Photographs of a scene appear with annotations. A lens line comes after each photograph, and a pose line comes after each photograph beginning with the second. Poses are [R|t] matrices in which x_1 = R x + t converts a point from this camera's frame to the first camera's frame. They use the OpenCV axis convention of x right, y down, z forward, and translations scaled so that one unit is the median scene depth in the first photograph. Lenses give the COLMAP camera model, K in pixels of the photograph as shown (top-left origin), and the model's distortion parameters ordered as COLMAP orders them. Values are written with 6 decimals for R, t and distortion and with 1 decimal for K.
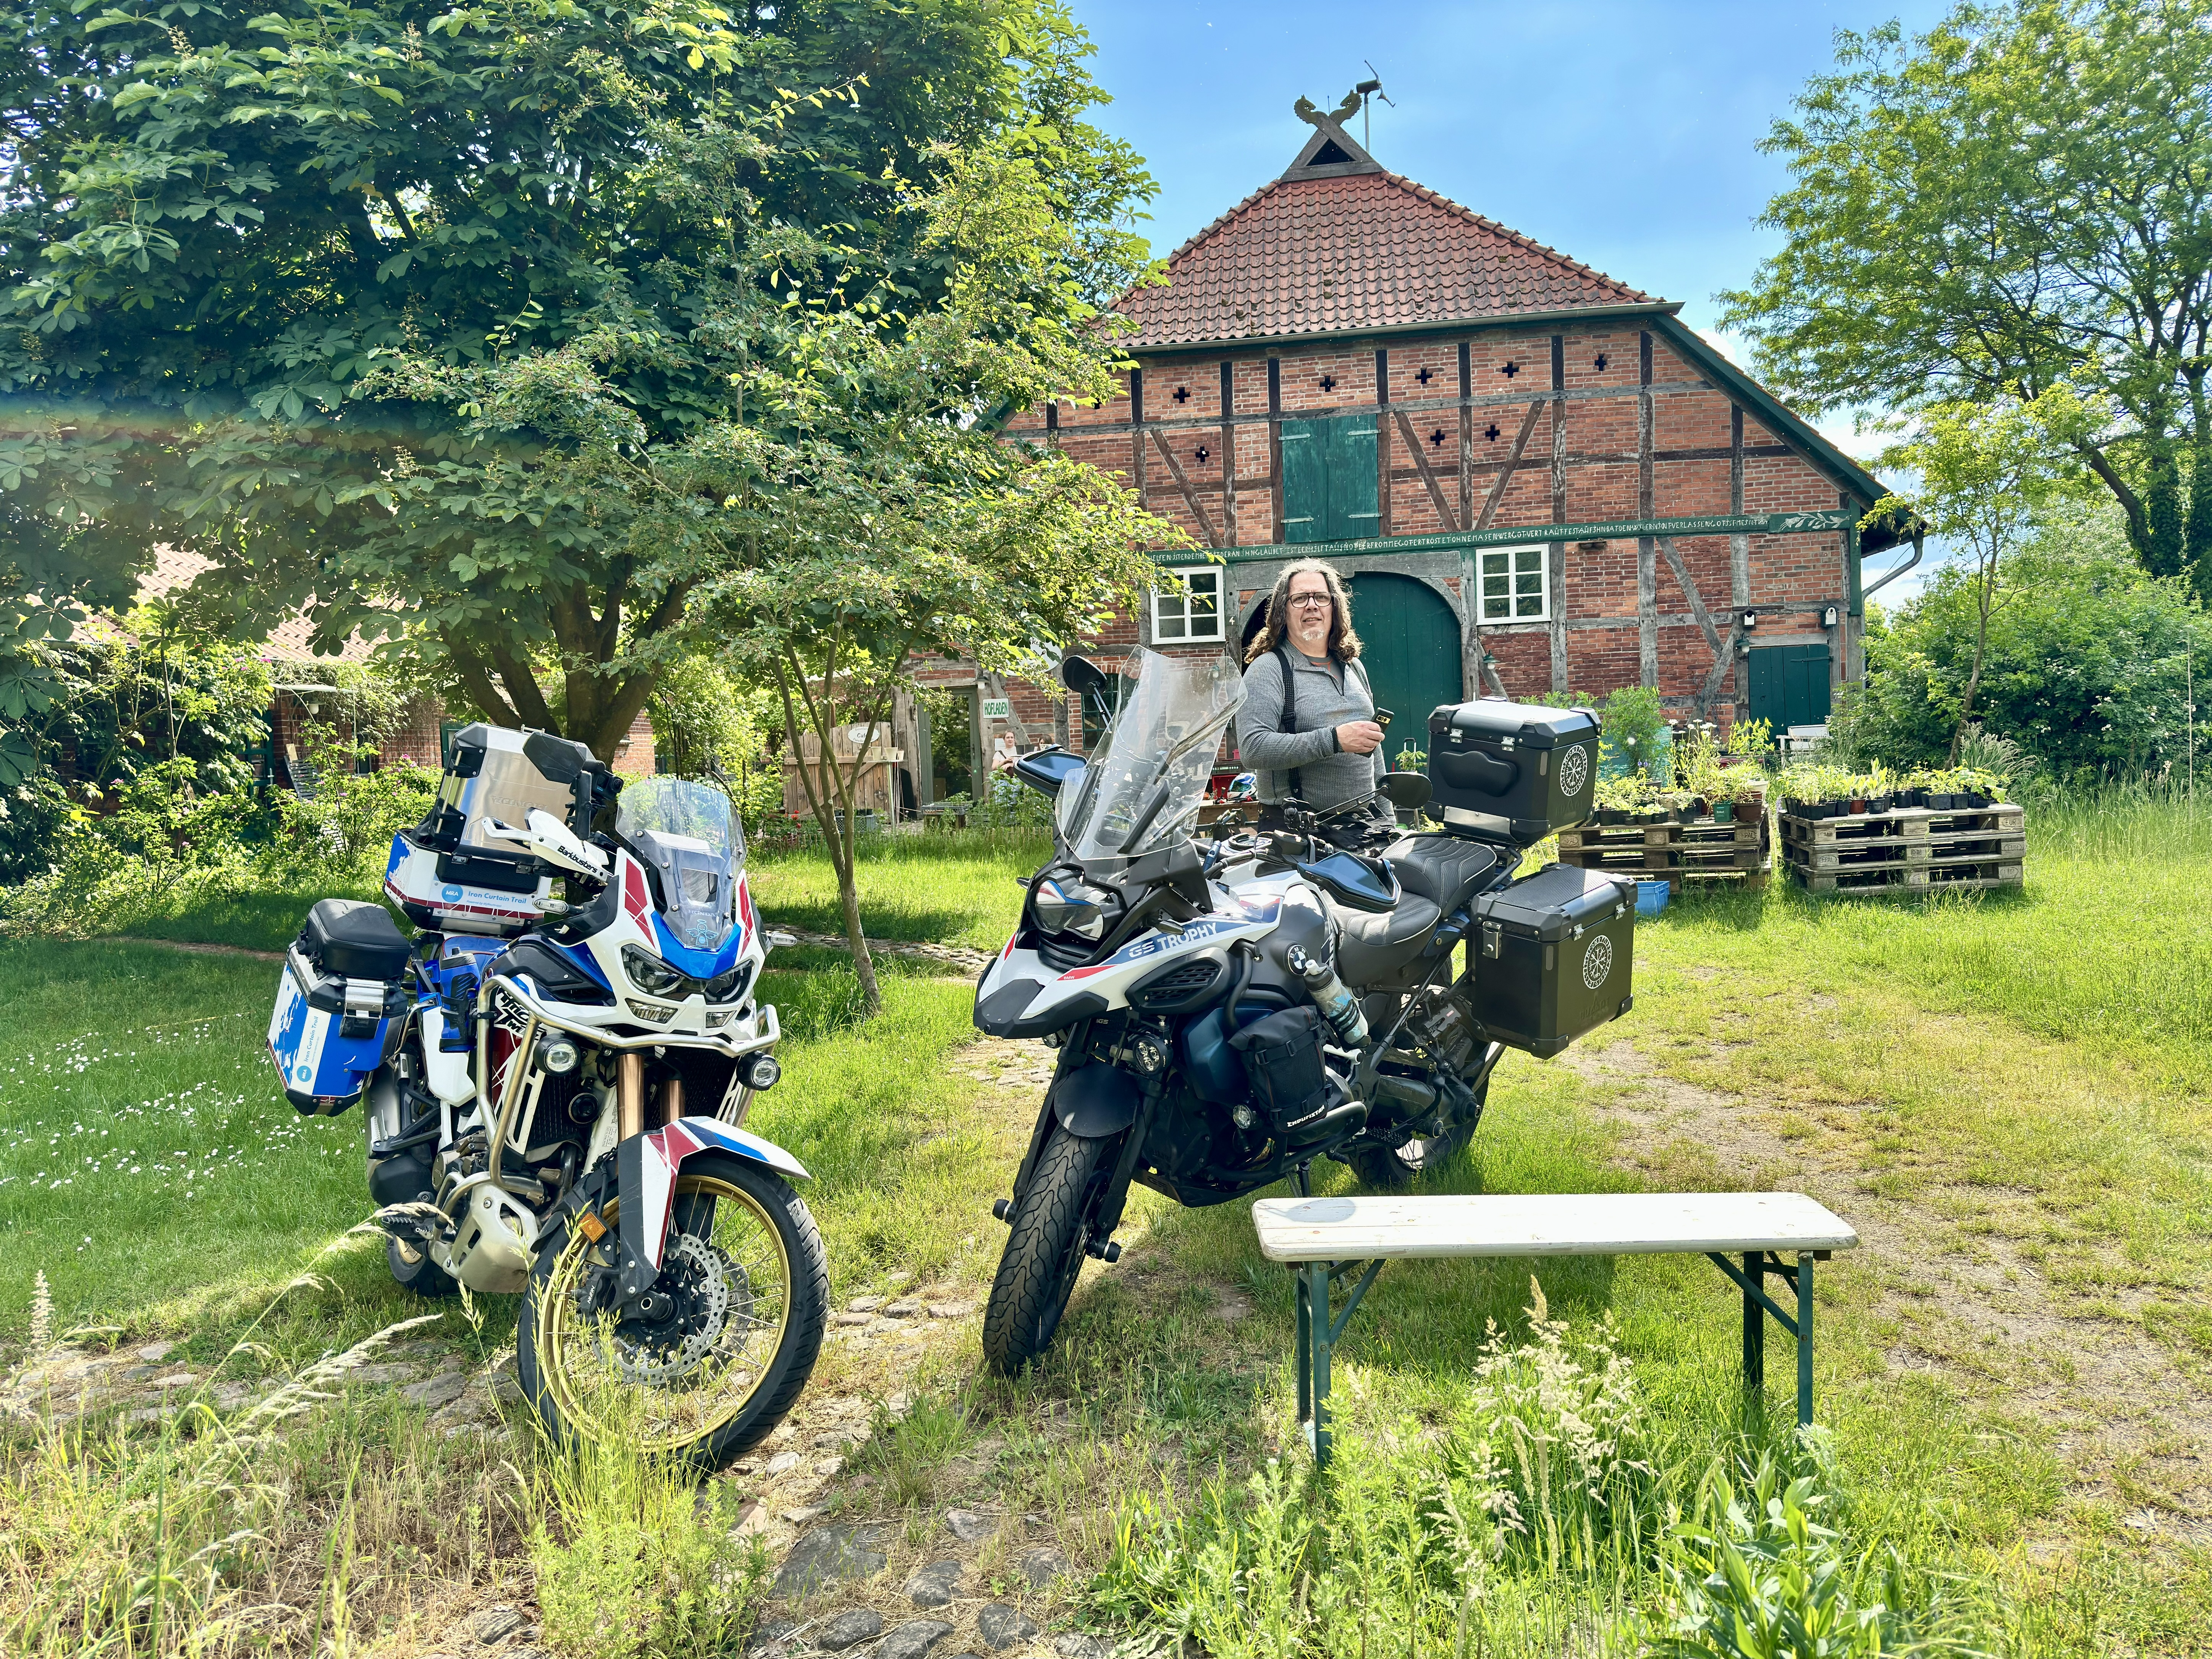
lens RADIAL K [[1539.0, 0, 1093.7], [0, 1539.0, 852.7], [0, 0, 1]] dist [0.063627, -0.001995]
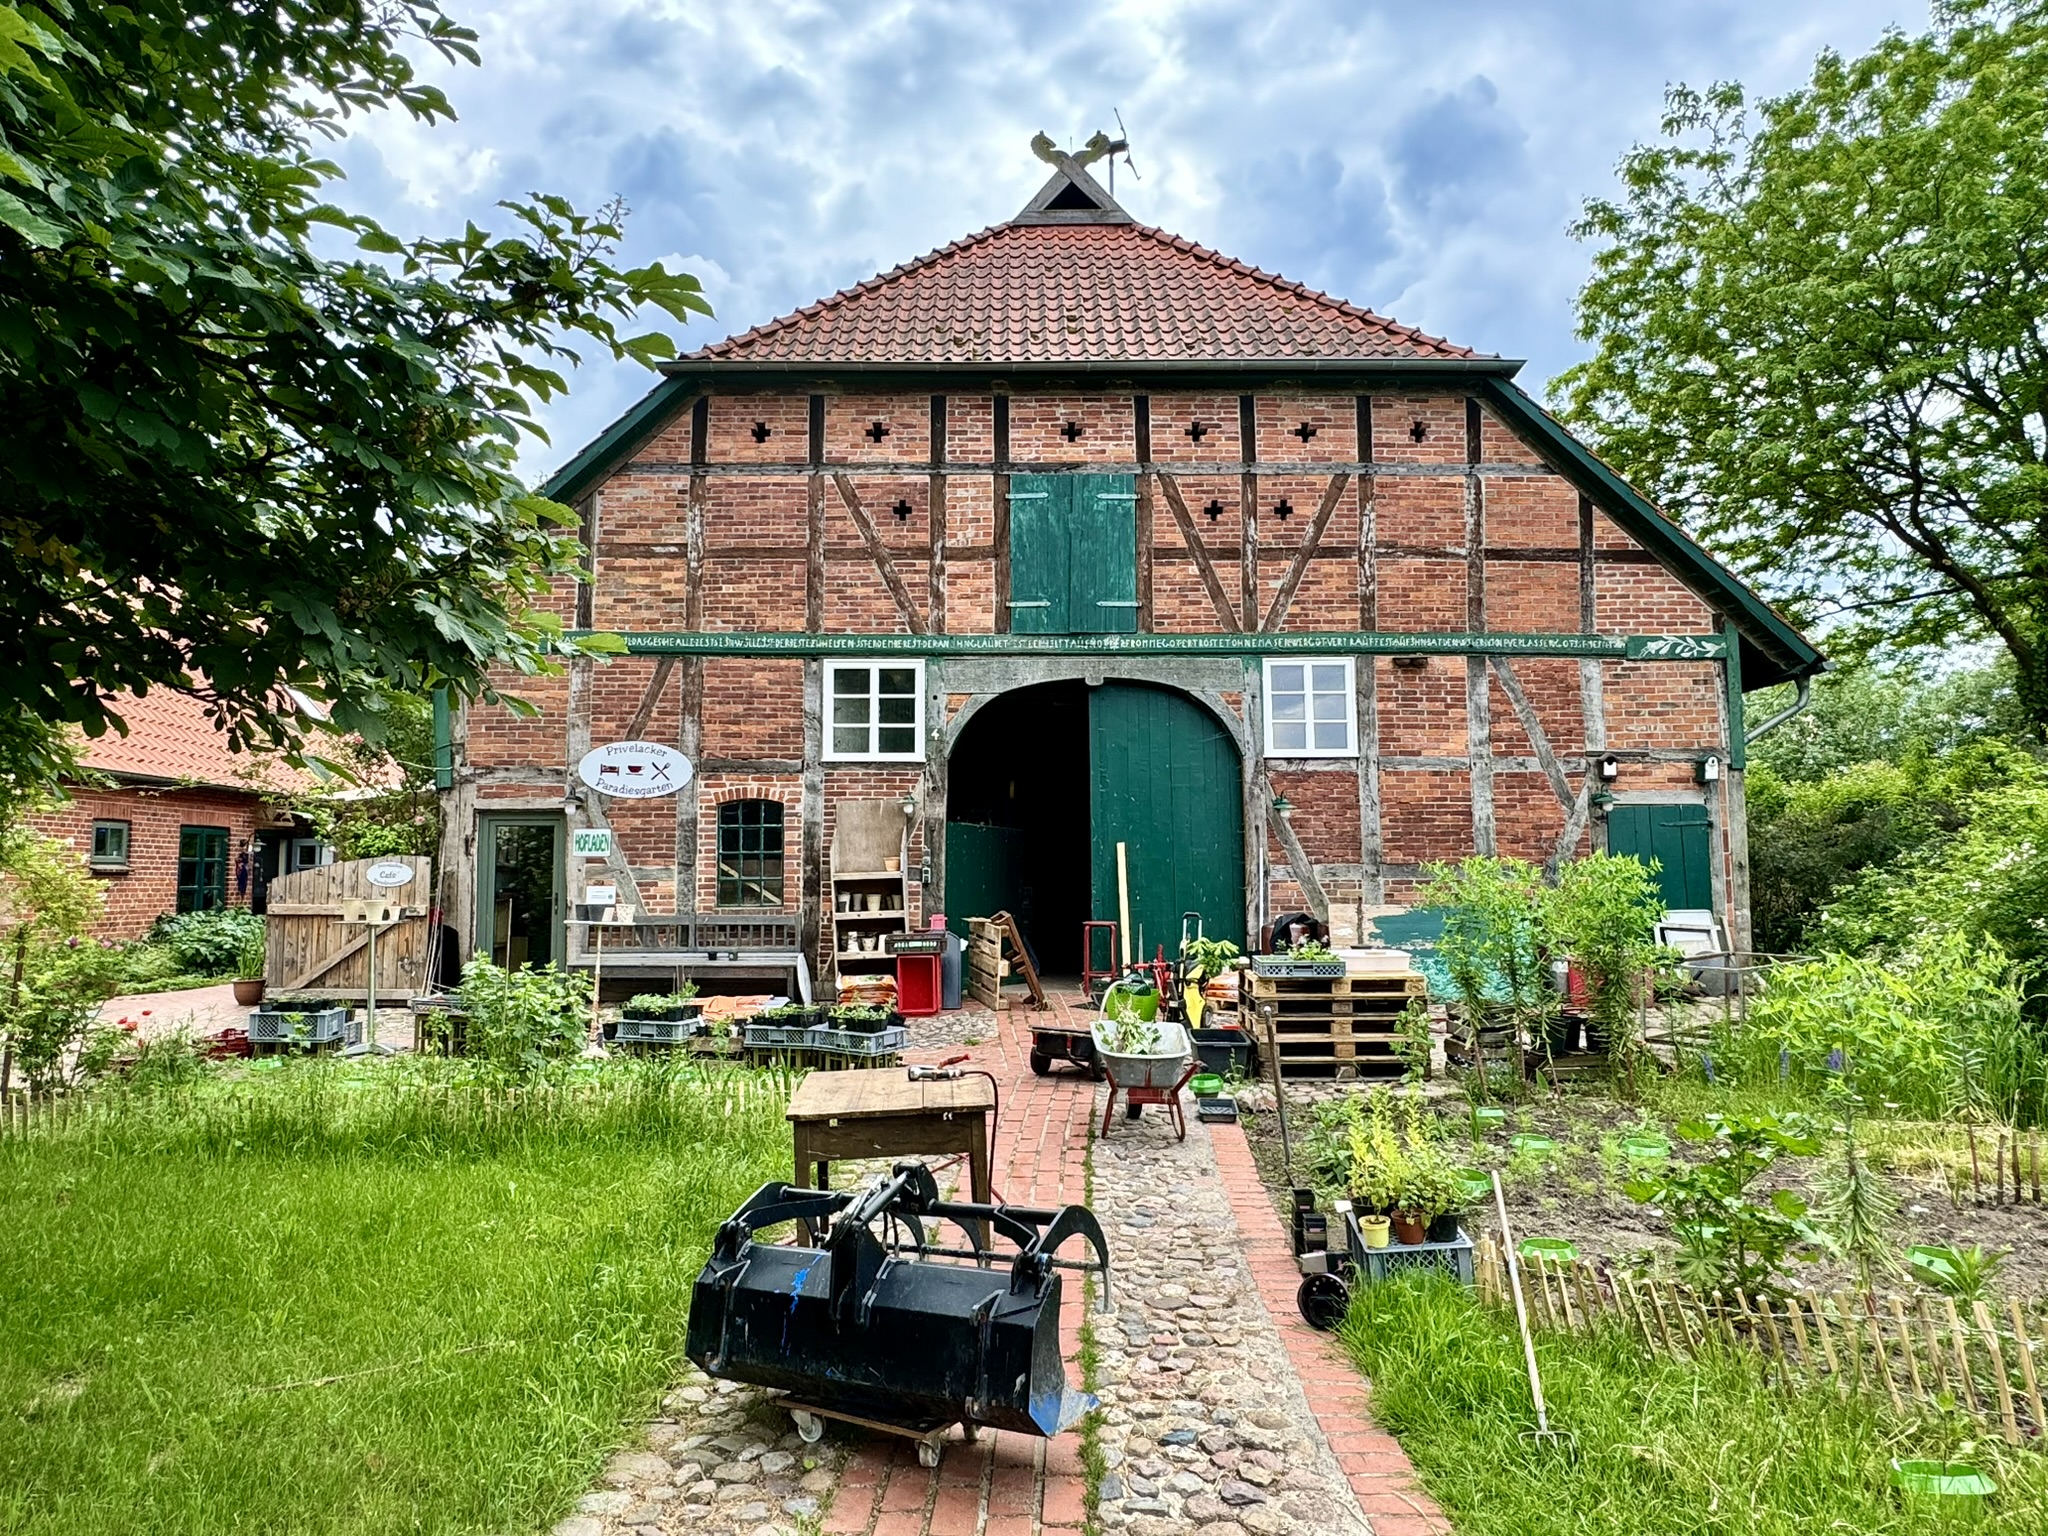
lens RADIAL K [[1257.7, 0, 1016.9], [0, 1257.7, 777.2], [0, 0, 1]] dist [-0.003612, -0.000810]
pose [[0.988731, 0.047491, 0.141968, 0.045723], [-0.025437, 0.987852, -0.153298, -0.042511], [-0.147524, 0.147960, 0.977929, 0.430569]]
